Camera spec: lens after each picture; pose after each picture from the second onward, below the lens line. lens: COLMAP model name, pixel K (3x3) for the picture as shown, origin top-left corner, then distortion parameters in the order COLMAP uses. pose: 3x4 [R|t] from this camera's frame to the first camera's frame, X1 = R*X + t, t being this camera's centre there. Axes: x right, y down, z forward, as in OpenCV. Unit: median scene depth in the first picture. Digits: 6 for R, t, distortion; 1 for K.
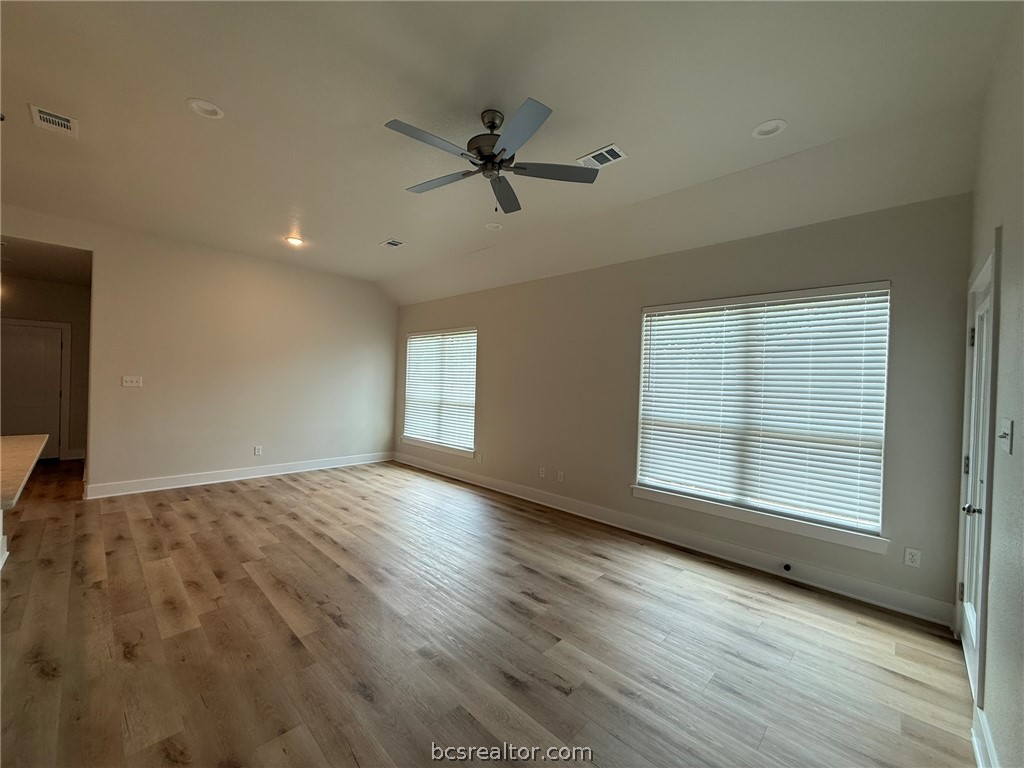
lens RADIAL K [[410.4, 0, 512.1], [0, 410.4, 382.2], [0, 0, 1]] dist [0.011308, -0.000344]
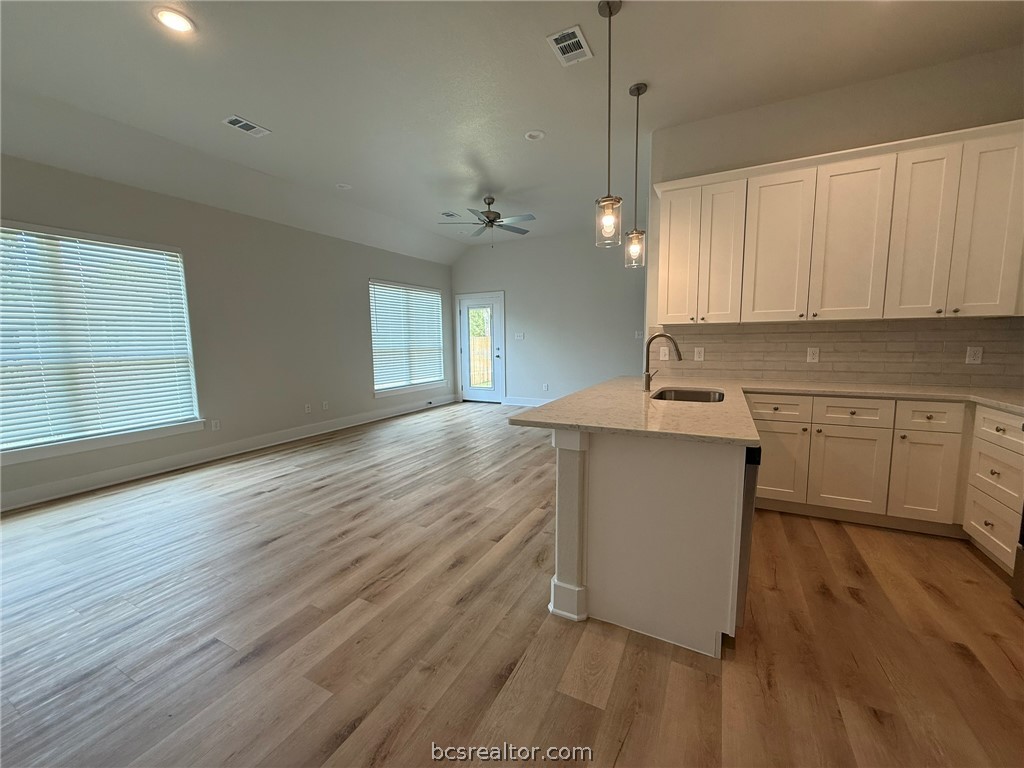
lens RADIAL K [[410.4, 0, 513.2], [0, 410.4, 384.5], [0, 0, 1]] dist [0.011308, -0.000344]
pose [[-0.305294, -0.125360, 0.943971, -1.536593], [0.007405, 0.990954, 0.133994, 0.013816], [-0.952229, 0.047898, -0.301604, 1.092569]]
